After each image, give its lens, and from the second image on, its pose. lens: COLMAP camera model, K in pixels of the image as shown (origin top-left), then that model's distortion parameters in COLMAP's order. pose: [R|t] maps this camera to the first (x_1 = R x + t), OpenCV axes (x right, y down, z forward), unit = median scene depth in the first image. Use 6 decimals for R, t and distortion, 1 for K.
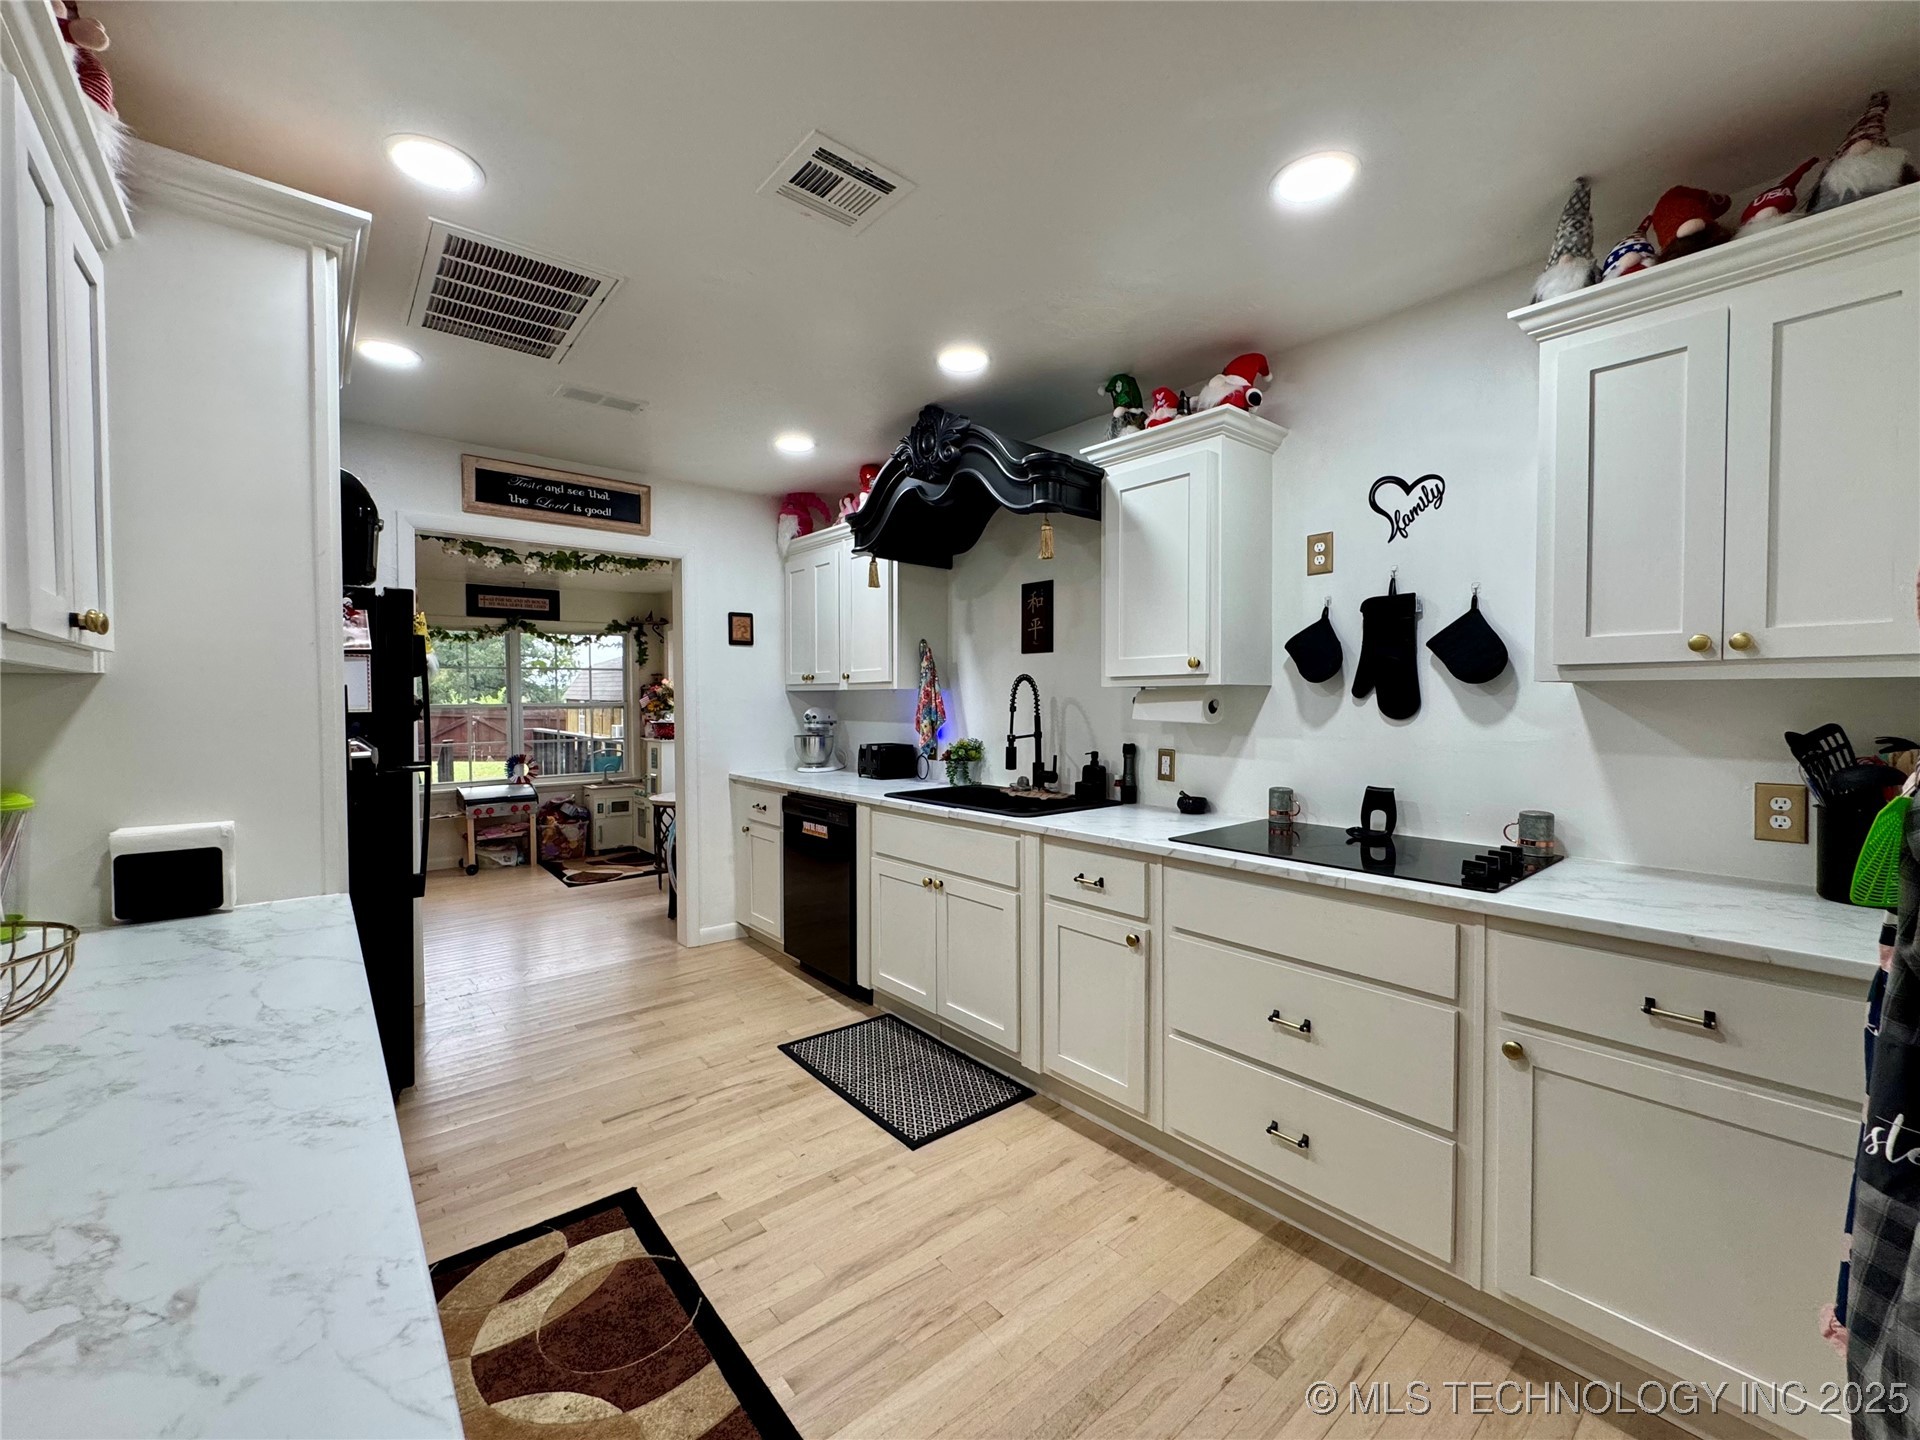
lens RADIAL K [[785.0, 0, 960.0], [0, 785.0, 720.0], [0, 0, 1]] dist [-0.002099, 0.000033]
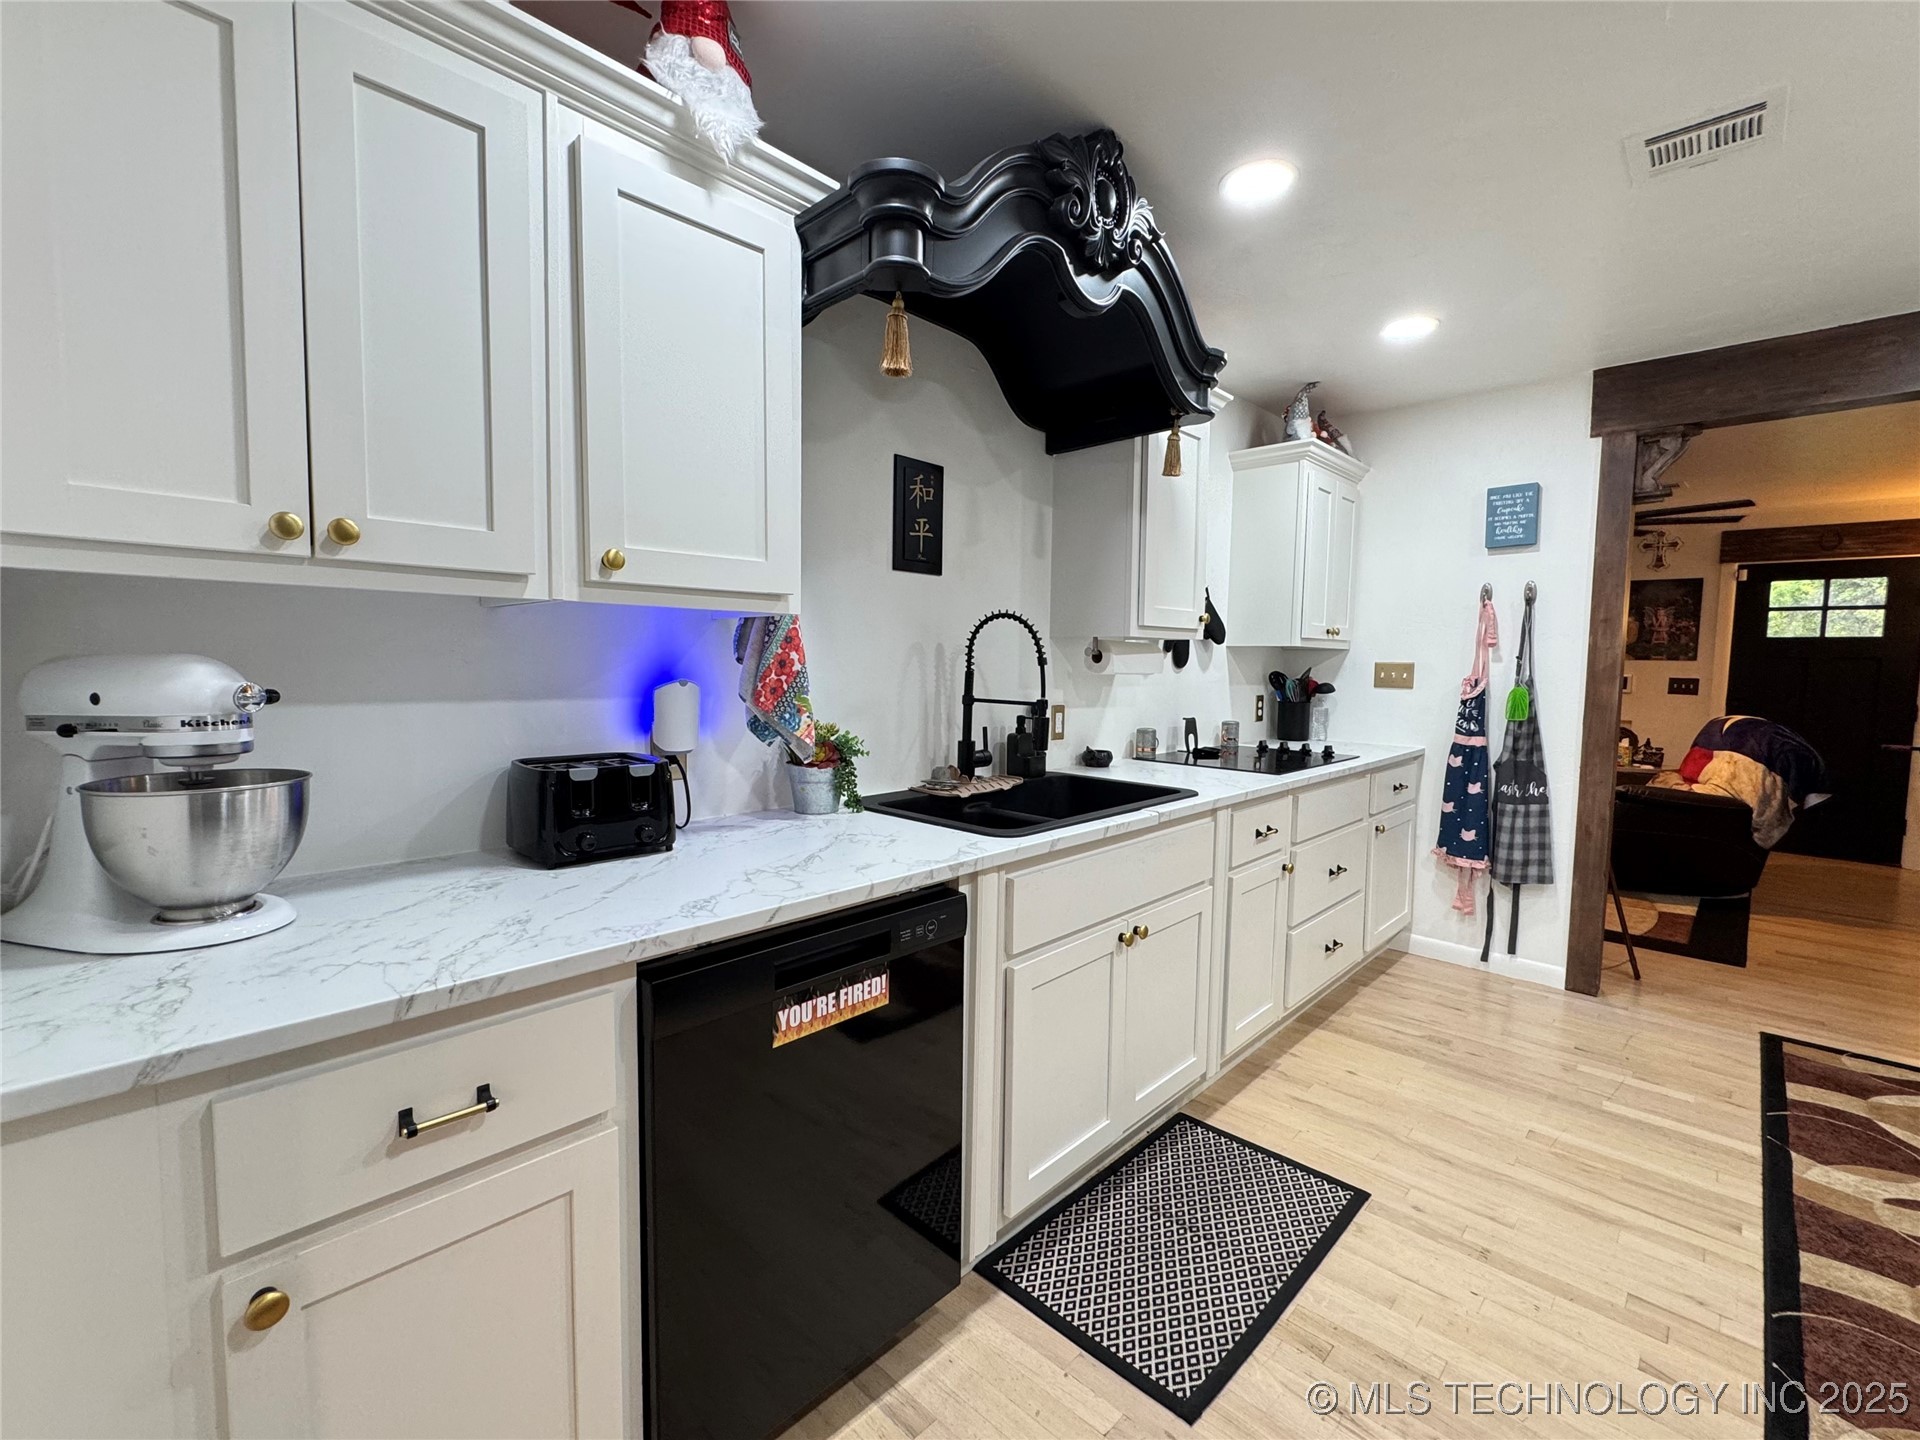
lens RADIAL K [[826.8, 0, 960.0], [0, 826.8, 720.0], [0, 0, 1]] dist [-0.000468, 0.000176]
pose [[-0.107663, -0.072230, 0.991560, -0.755248], [0.011814, 0.997194, 0.073923, -0.019933], [-0.994117, 0.019673, -0.106507, 1.356350]]
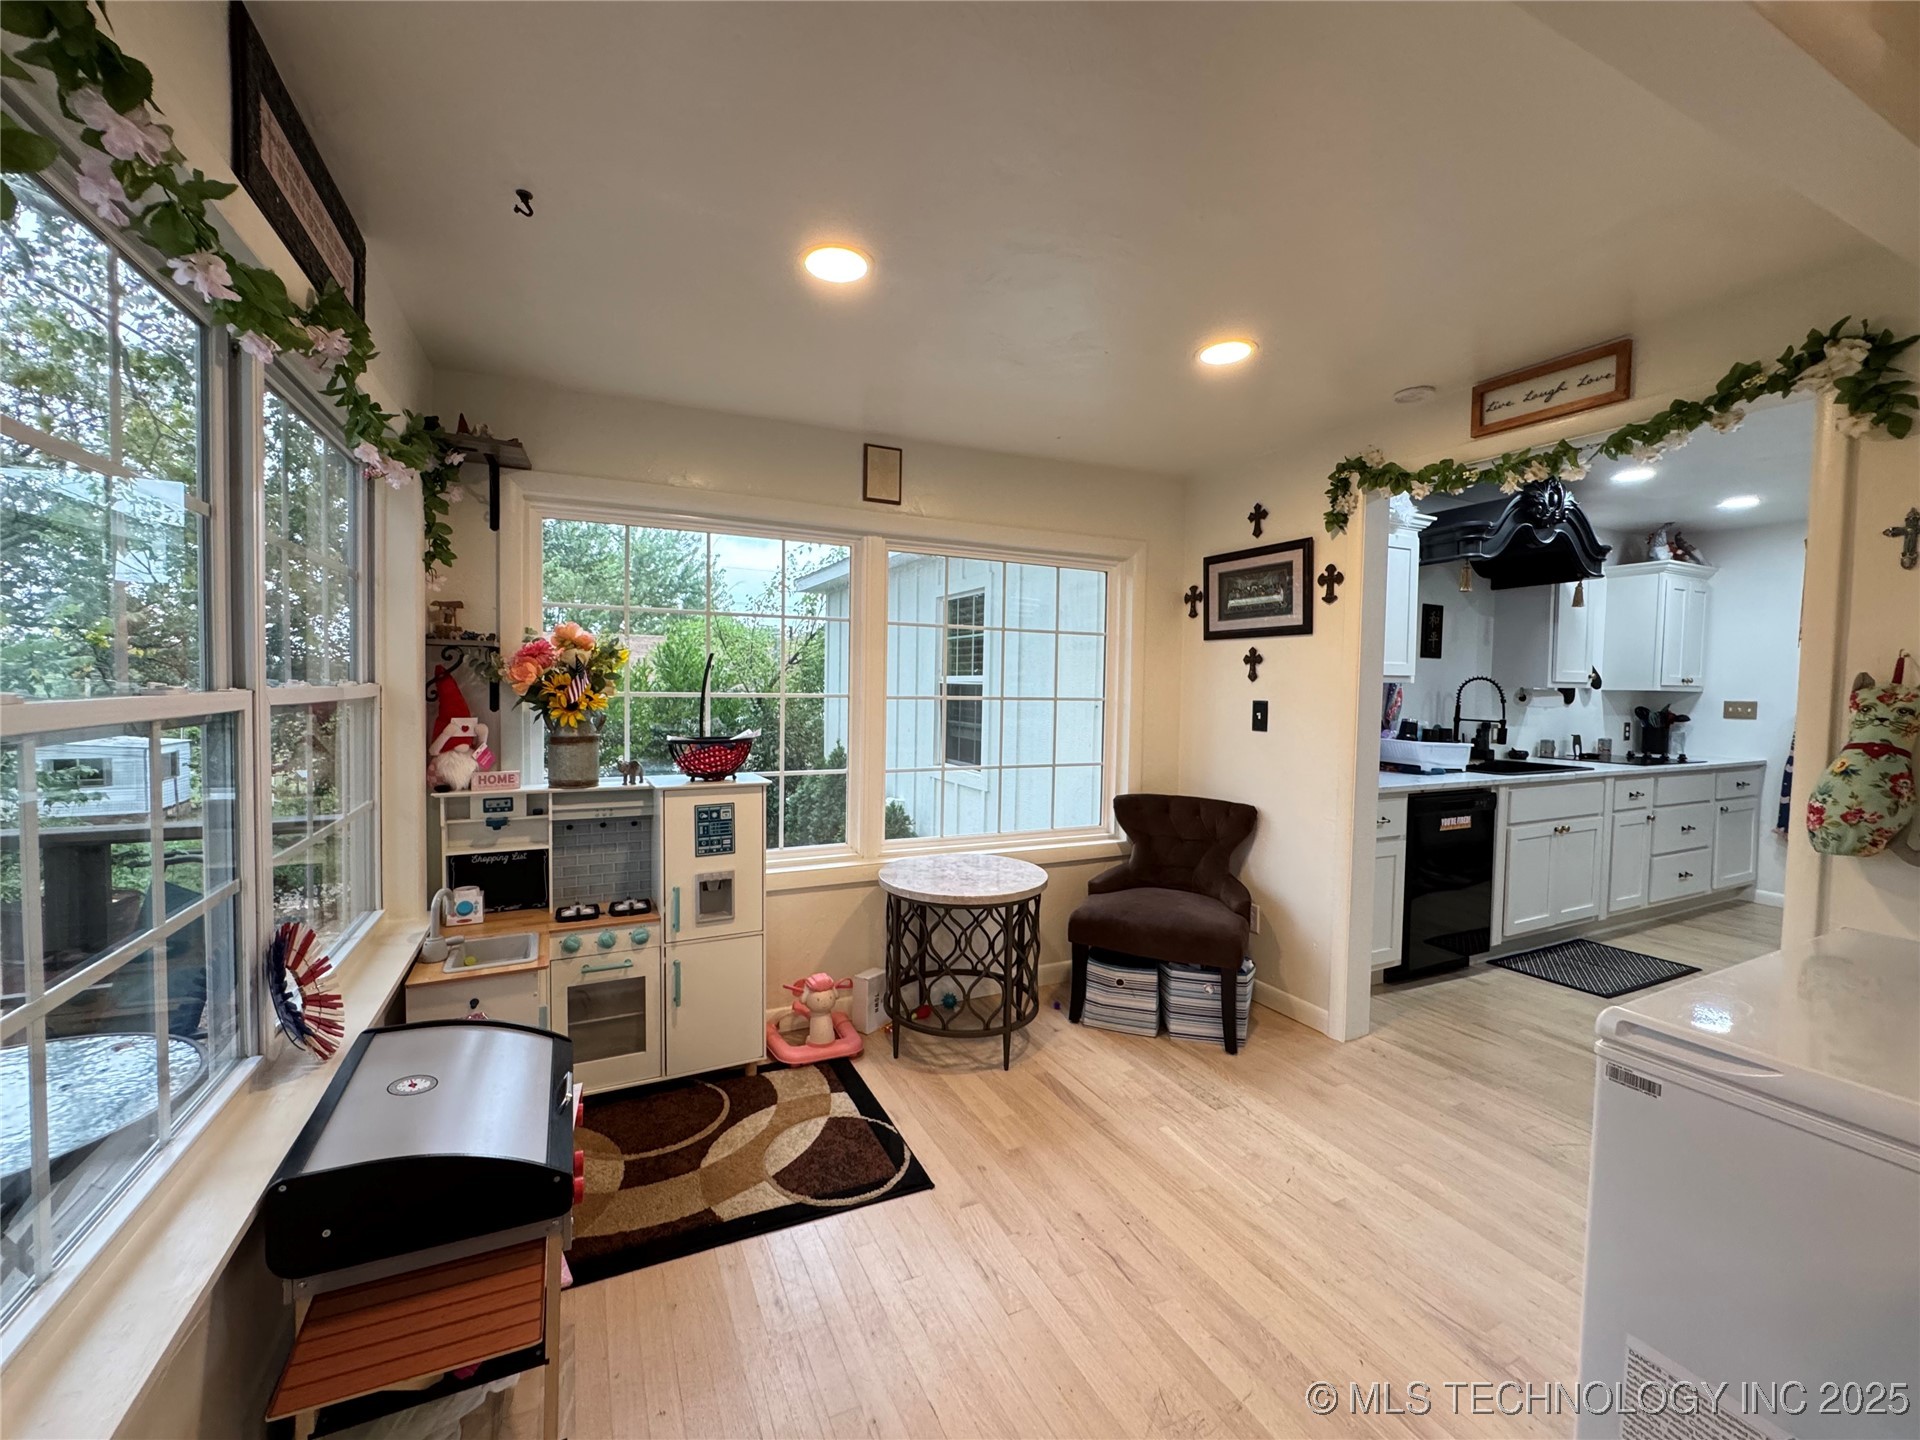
lens RADIAL K [[785.0, 0, 960.0], [0, 785.0, 720.0], [0, 0, 1]] dist [-0.002099, 0.000033]
pose [[0.234600, -0.035685, 0.971437, -1.793491], [0.009821, 0.999362, 0.034339, -0.044412], [-0.972042, 0.001484, 0.234801, 1.904890]]
